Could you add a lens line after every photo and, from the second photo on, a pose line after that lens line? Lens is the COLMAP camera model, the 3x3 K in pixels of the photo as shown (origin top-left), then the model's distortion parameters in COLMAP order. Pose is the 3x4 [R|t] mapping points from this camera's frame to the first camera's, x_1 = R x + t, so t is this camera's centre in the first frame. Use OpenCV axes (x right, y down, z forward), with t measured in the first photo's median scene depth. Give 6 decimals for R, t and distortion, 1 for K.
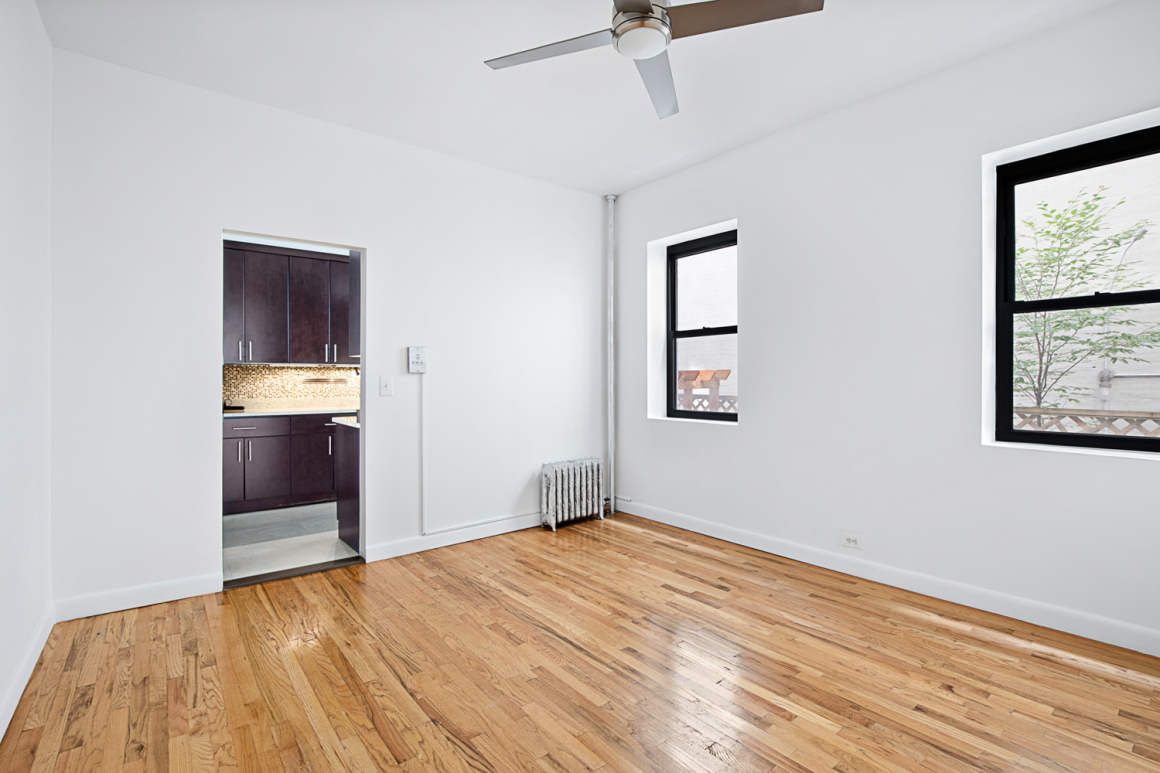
lens RADIAL K [[541.8, 0, 575.2], [0, 541.8, 378.2], [0, 0, 1]] dist [0.000832, 0.000008]
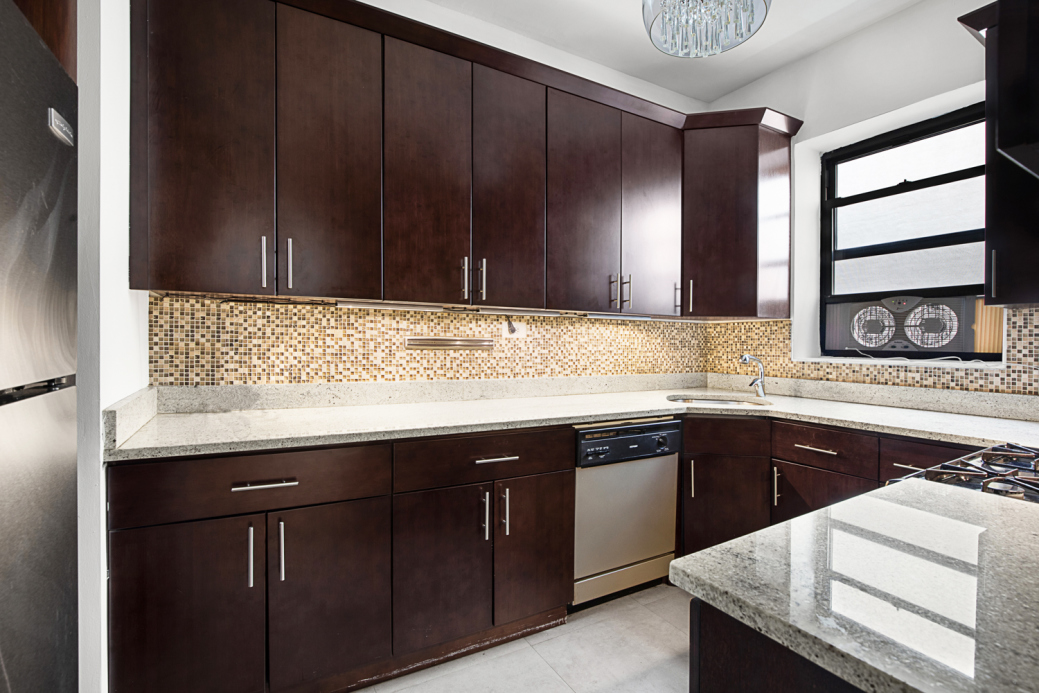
lens RADIAL K [[485.3, 0, 524.6], [0, 485.3, 350.8], [0, 0, 1]] dist [0.000832, 0.000008]
pose [[0.989890, 0.021333, -0.140221, -0.359275], [-0.017657, 0.999469, 0.027403, -0.001523], [0.140731, -0.024650, 0.989741, 0.633897]]
